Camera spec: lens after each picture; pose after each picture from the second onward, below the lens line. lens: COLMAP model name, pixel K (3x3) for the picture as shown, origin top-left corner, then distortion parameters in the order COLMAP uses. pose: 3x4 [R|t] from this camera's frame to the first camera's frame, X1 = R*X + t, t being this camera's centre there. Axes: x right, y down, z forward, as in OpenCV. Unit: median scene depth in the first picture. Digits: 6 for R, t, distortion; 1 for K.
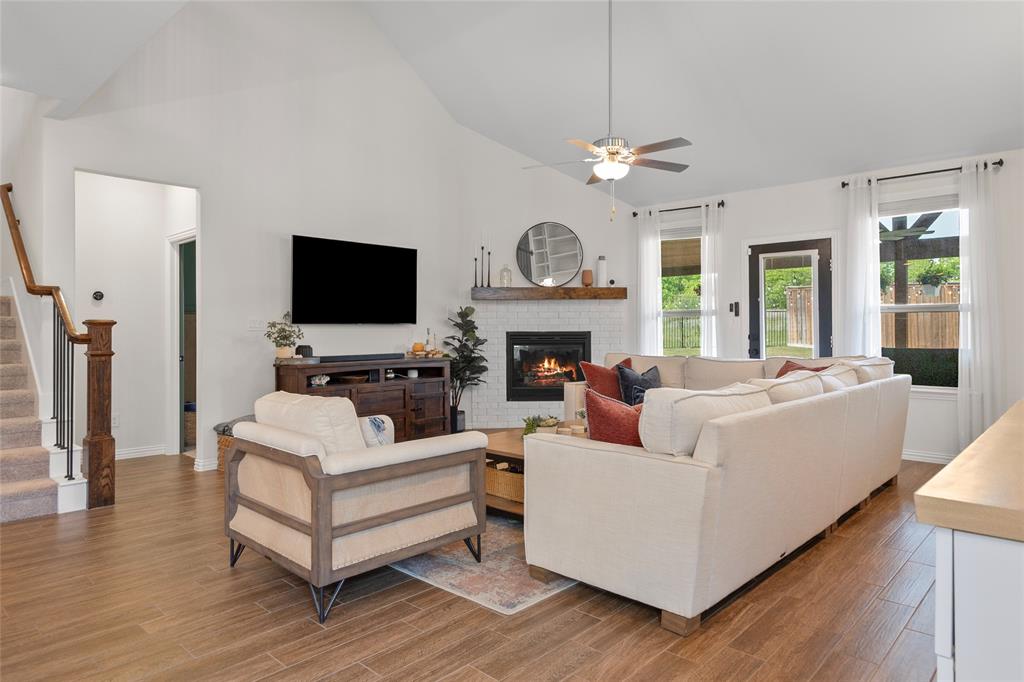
lens RADIAL K [[644.2, 0, 512.0], [0, 644.2, 341.0], [0, 0, 1]] dist [-0.000620, 0.000248]
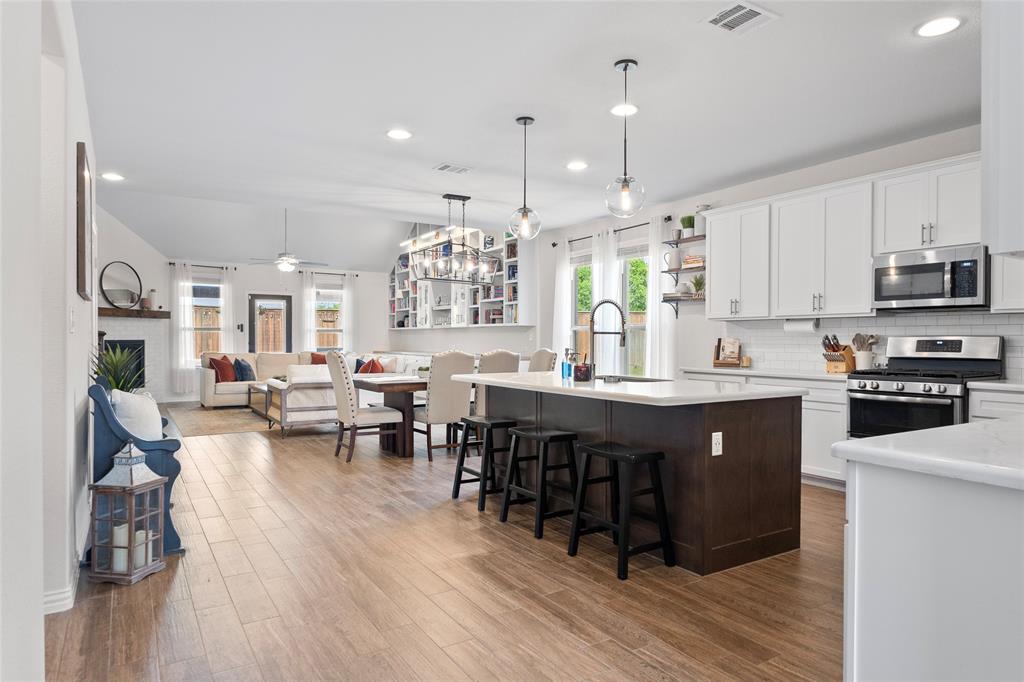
lens RADIAL K [[624.6, 0, 516.0], [0, 624.6, 340.7], [0, 0, 1]] dist [0.004226, 0.000007]
pose [[0.278333, 0.003538, 0.960478, -1.099047], [0.009111, 0.999939, -0.006324, 0.004874], [-0.960441, 0.010511, 0.278284, -0.231256]]
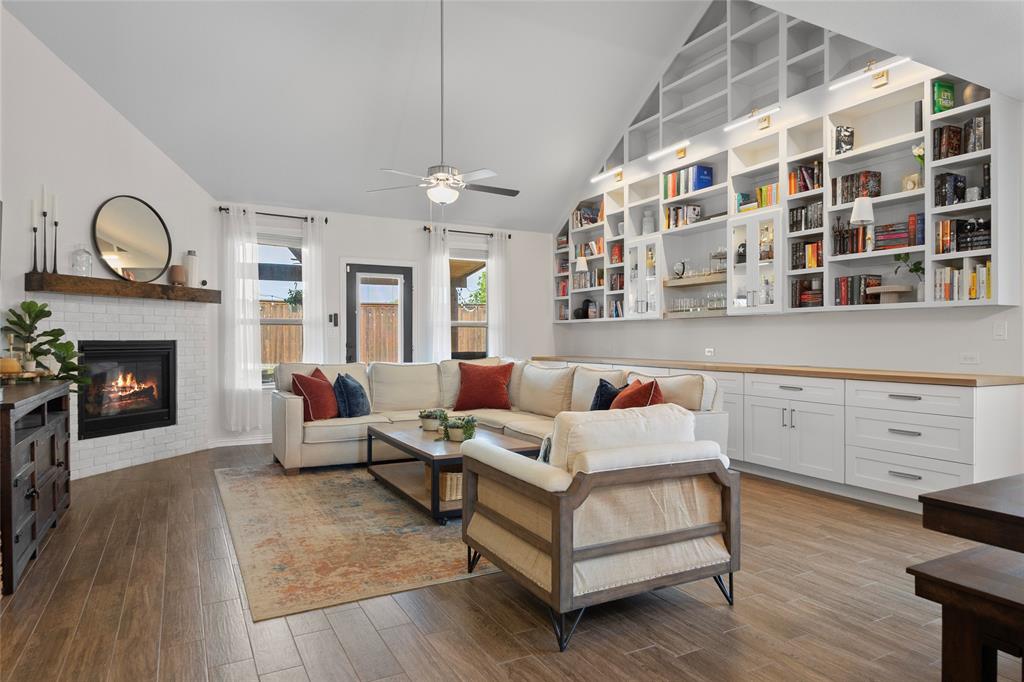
lens RADIAL K [[624.6, 0, 516.0], [0, 624.6, 340.7], [0, 0, 1]] dist [0.004226, 0.000007]
pose [[0.341554, 0.003268, 0.939857, -0.528826], [0.010073, 0.999924, -0.007138, -0.002800], [-0.939808, 0.011905, 0.341495, 0.336544]]
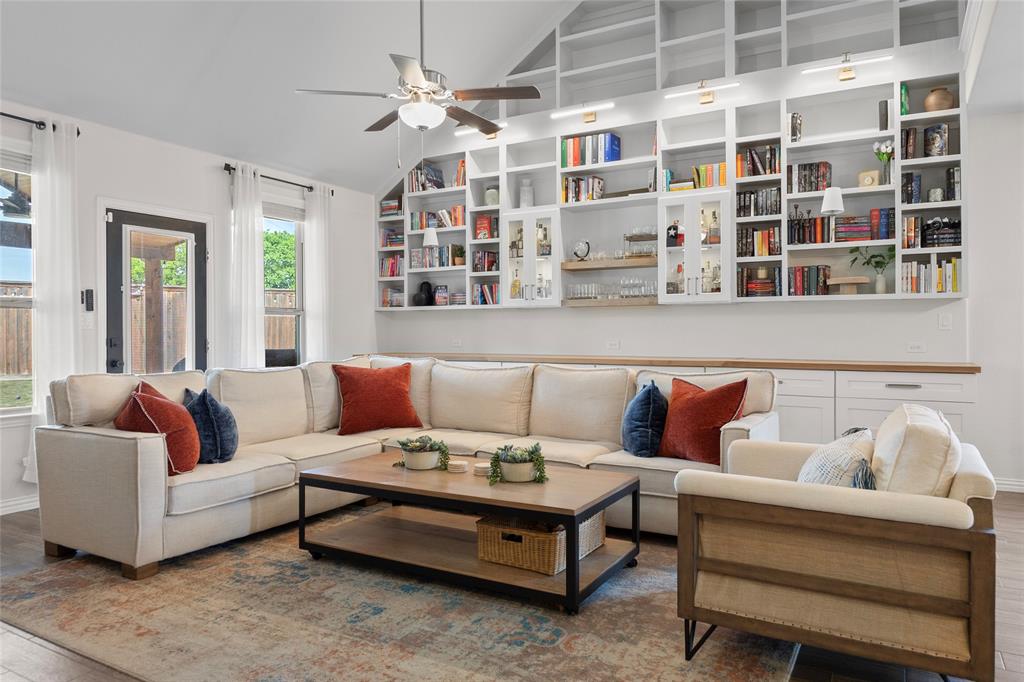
lens RADIAL K [[678.7, 0, 516.1], [0, 678.7, 334.7], [0, 0, 1]] dist [-0.004819, -0.002920]
pose [[-0.213737, 0.001623, 0.976890, -0.409342], [0.017077, 0.999852, 0.002075, -0.007247], [-0.976742, 0.017126, -0.213733, 0.697601]]
